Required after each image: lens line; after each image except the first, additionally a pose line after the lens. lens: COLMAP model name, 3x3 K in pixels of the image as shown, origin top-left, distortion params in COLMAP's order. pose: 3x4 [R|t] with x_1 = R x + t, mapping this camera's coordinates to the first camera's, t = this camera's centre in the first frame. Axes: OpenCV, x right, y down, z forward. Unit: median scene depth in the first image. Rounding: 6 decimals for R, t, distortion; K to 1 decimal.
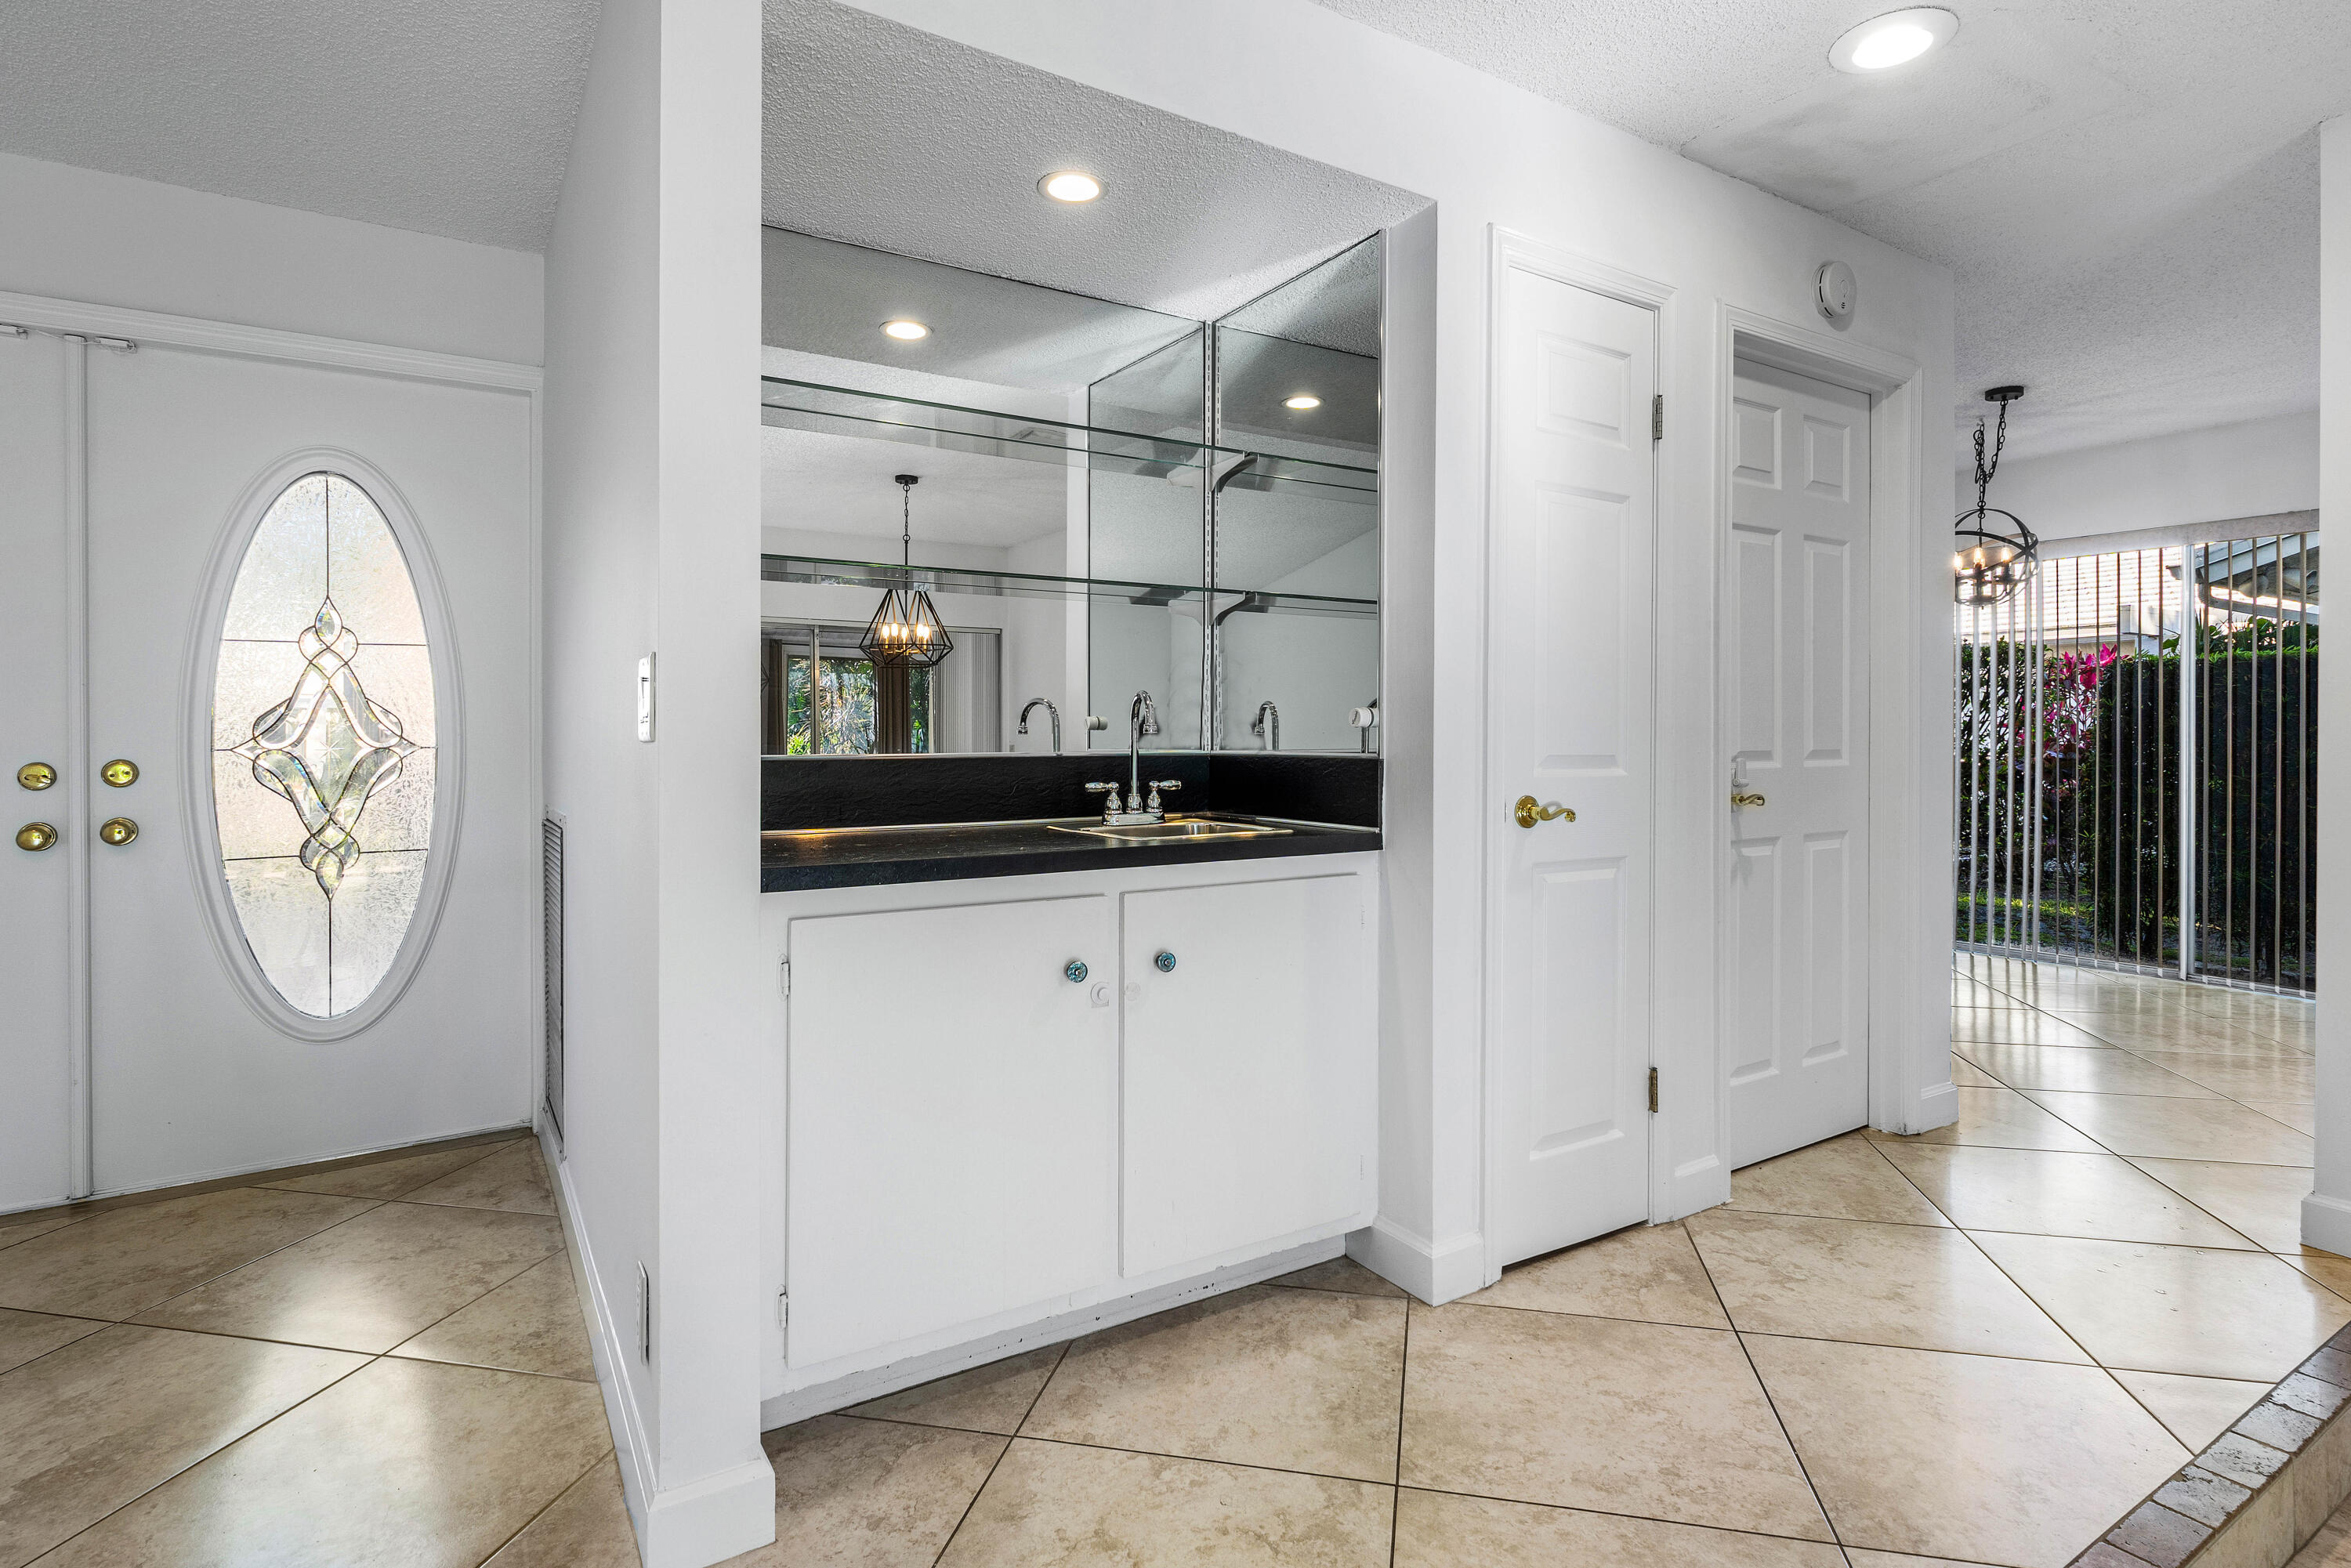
lens RADIAL K [[1175.7, 0, 1175.2], [0, 1175.7, 741.6], [0, 0, 1]] dist [-0.001445, -0.000627]
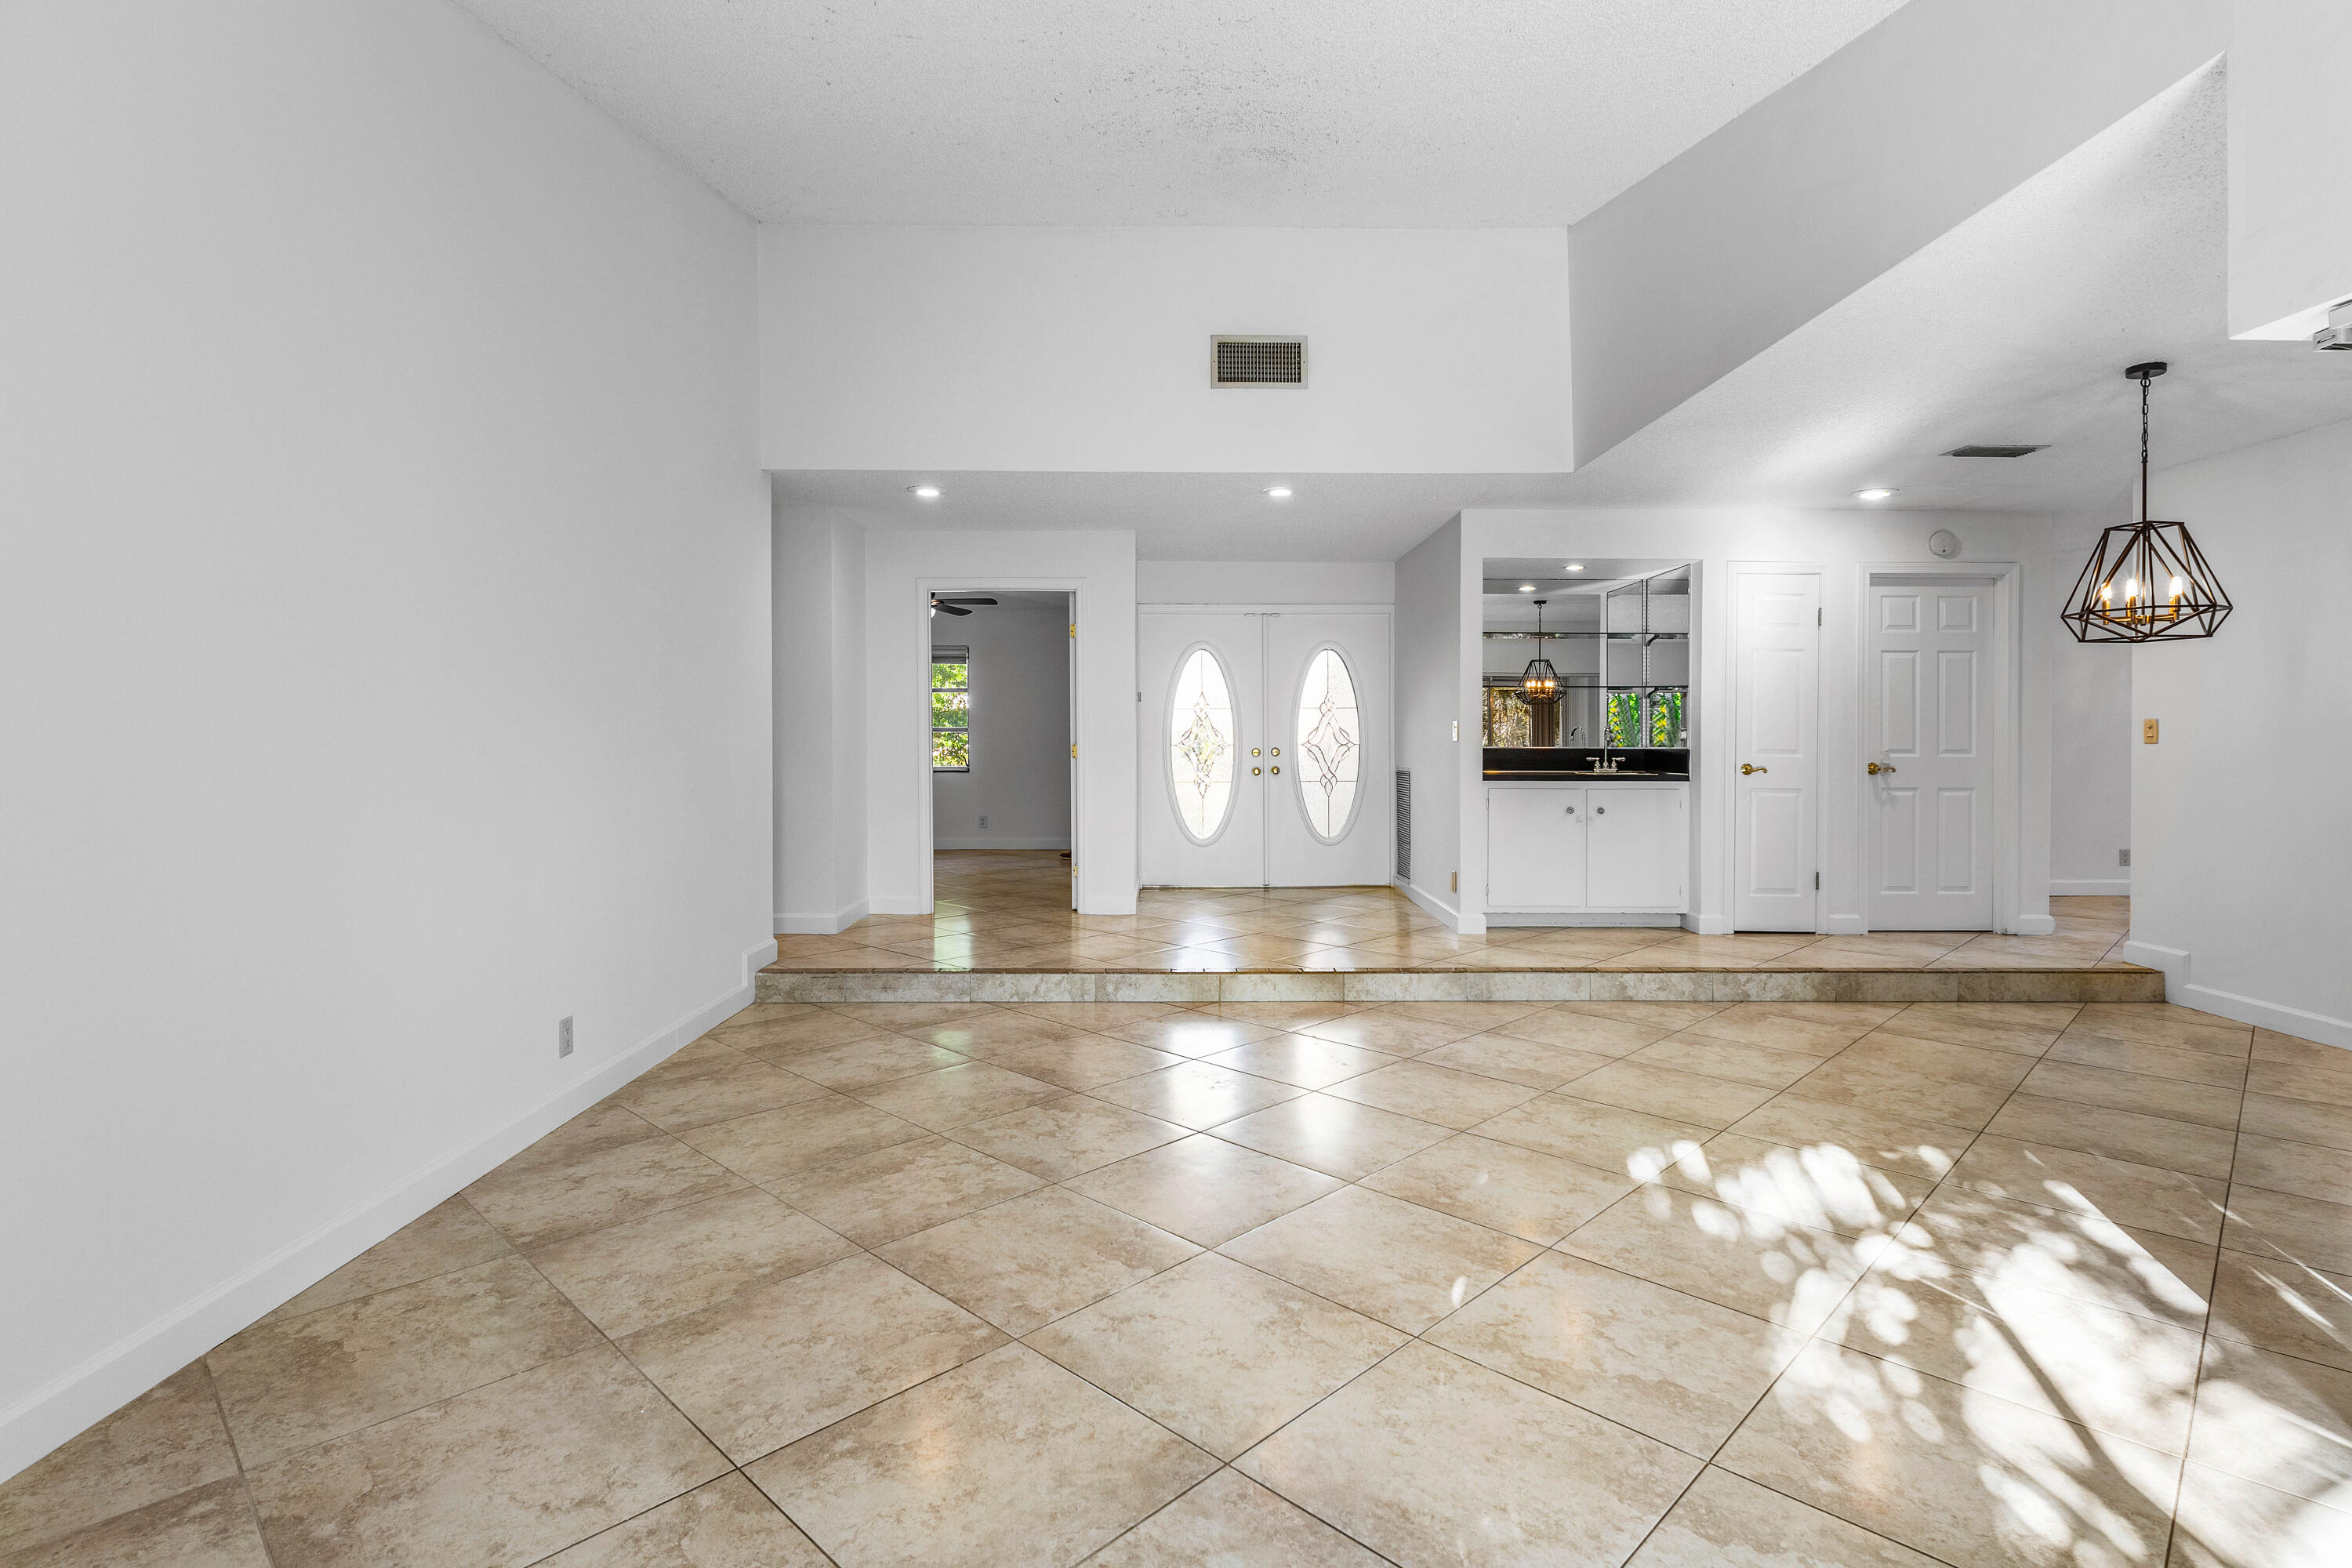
lens RADIAL K [[1141.2, 0, 1201.3], [0, 1141.2, 735.7], [0, 0, 1]] dist [-0.001047, -0.000518]
pose [[0.858372, 0.001119, -0.513026, 0.520341], [-0.007292, 0.999923, -0.010019, 0.015566], [0.512976, 0.012341, 0.858314, -1.792251]]
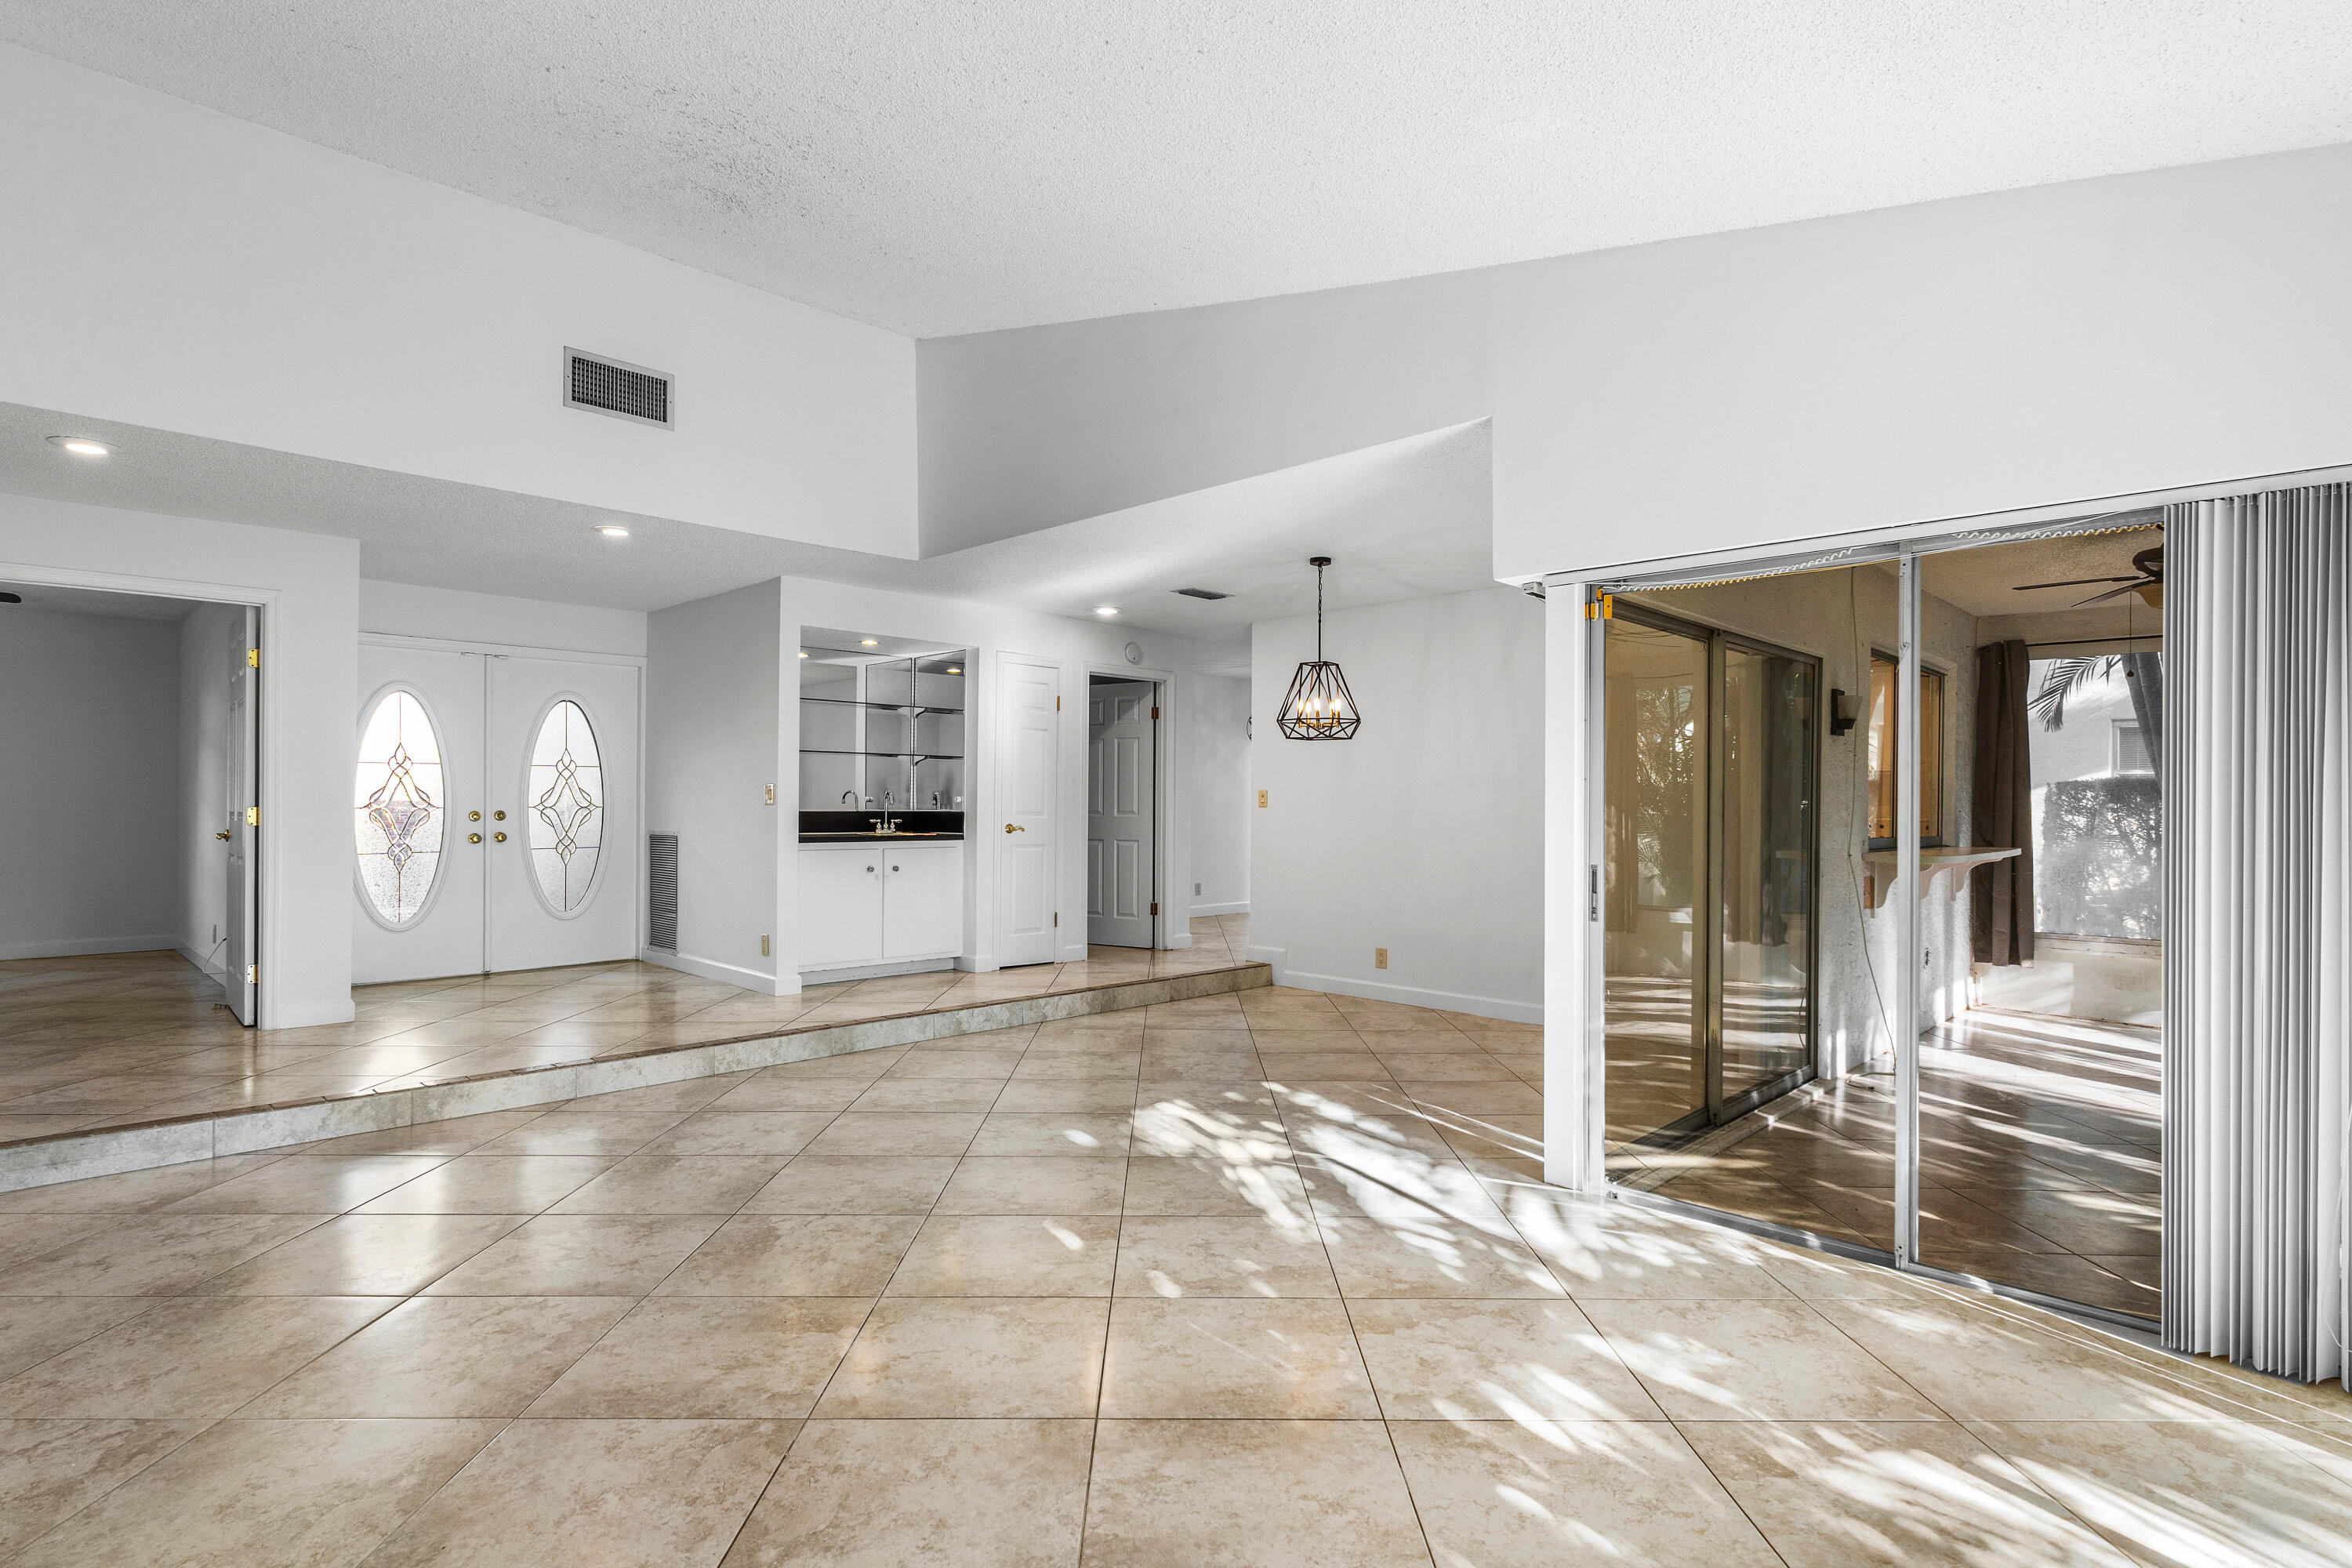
lens RADIAL K [[1155.4, 0, 1182.7], [0, 1155.4, 774.3], [0, 0, 1]] dist [0.000210, -0.001396]
pose [[0.971882, 0.012716, 0.235124, 0.008193], [-0.004746, 0.999396, -0.034432, 0.015982], [-0.235420, 0.032348, 0.971355, -2.035034]]
